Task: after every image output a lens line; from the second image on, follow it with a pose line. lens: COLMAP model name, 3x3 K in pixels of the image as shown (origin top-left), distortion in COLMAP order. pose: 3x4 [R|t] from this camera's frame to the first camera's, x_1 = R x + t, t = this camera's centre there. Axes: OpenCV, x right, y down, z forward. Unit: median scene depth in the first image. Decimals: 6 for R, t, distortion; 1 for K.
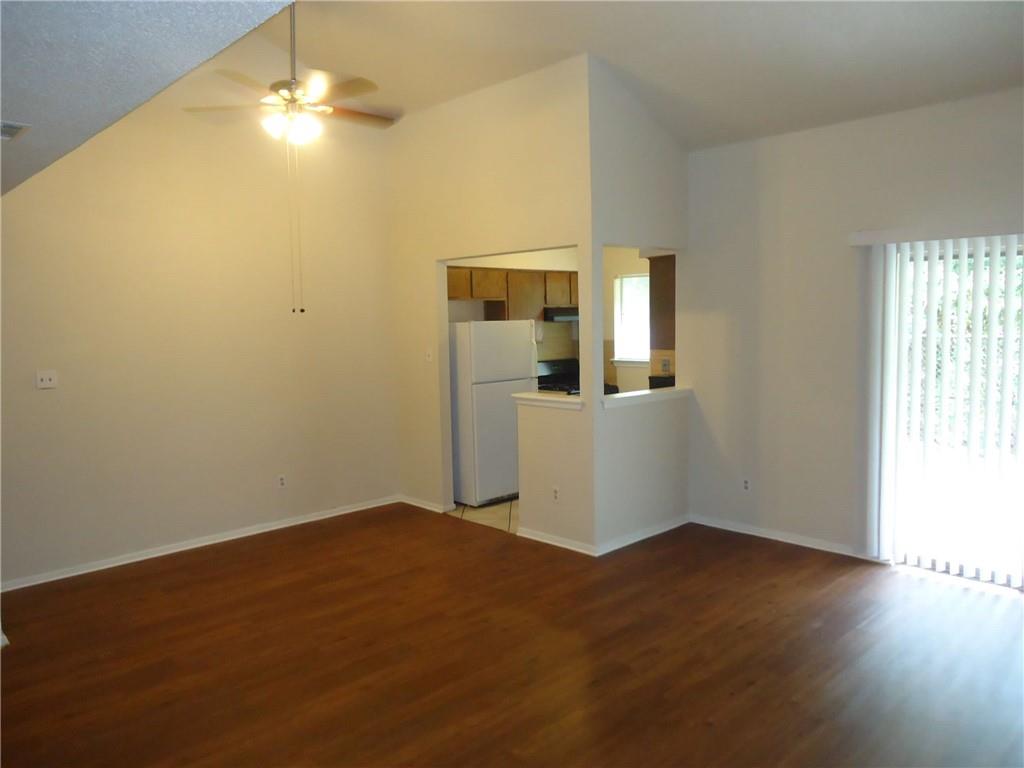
lens RADIAL K [[751.8, 0, 512.0], [0, 751.8, 384.0], [0, 0, 1]] dist [0.003052, -0.006167]
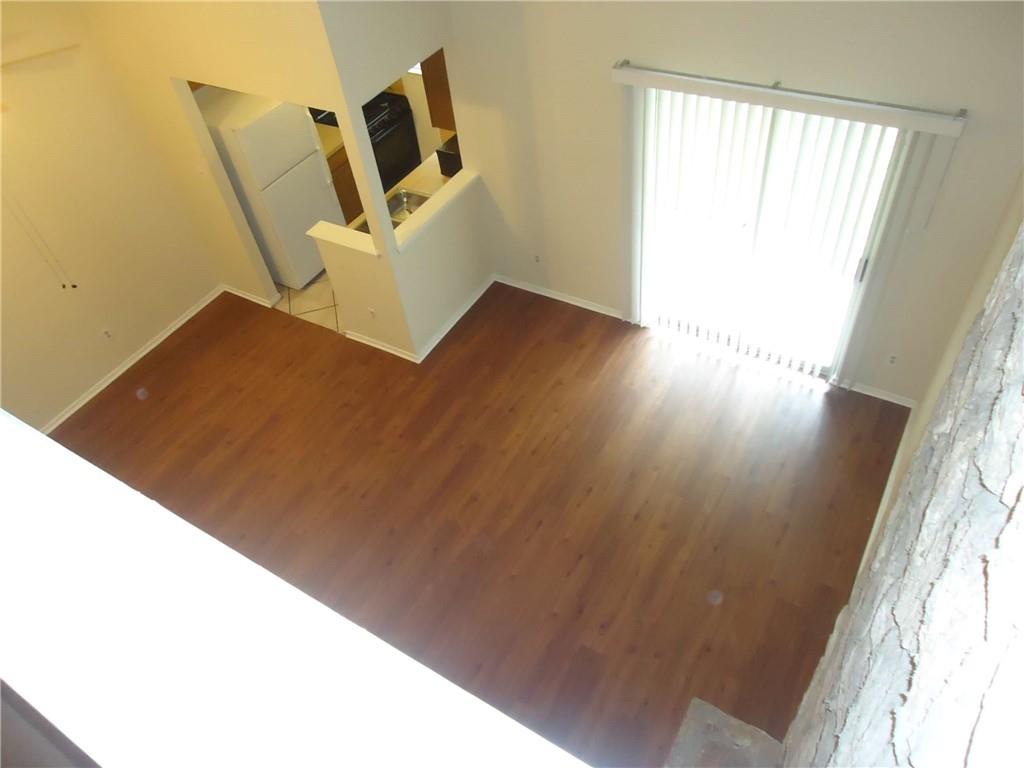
lens RADIAL K [[751.8, 0, 512.0], [0, 751.8, 384.0], [0, 0, 1]] dist [0.003052, -0.006167]
pose [[0.962546, -0.241325, 0.123565, 0.107611], [0.105455, 0.753116, 0.649381, -0.547273], [-0.249771, -0.612028, 0.750358, 0.057204]]
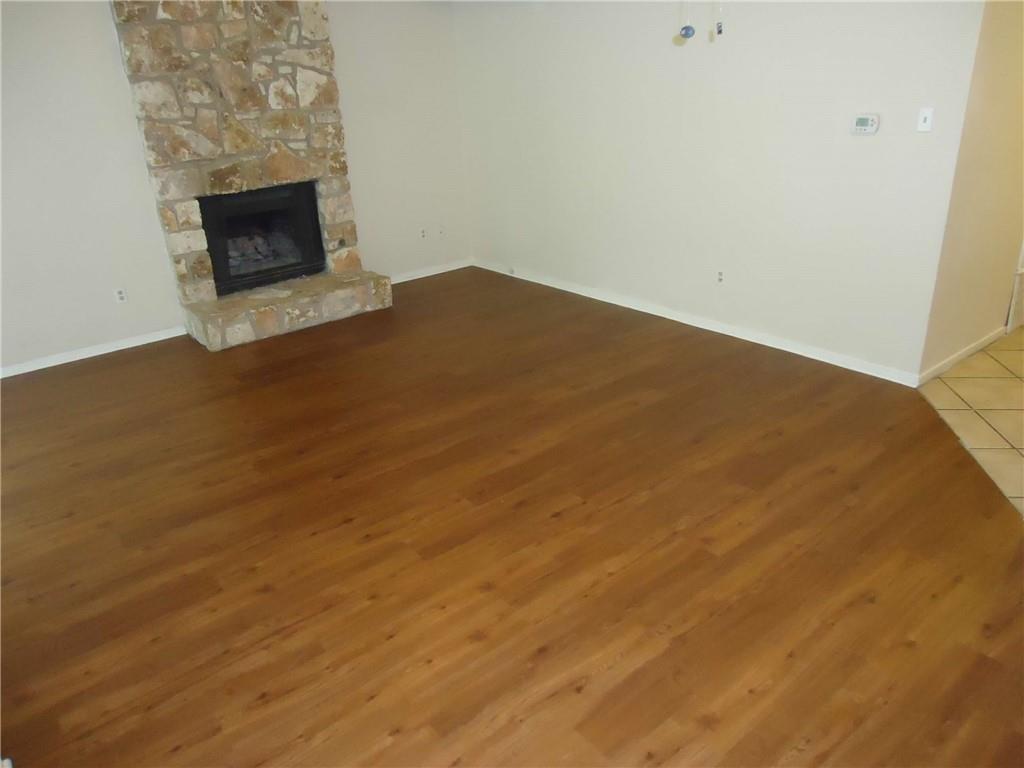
lens RADIAL K [[759.1, 0, 512.5], [0, 759.1, 362.8], [0, 0, 1]] dist [0.006125, 0.001592]
pose [[-0.992940, 0.041463, 0.111133, -0.227164], [0.088176, 0.884696, 0.457753, -0.131709], [-0.079339, 0.464321, -0.882106, 1.347554]]
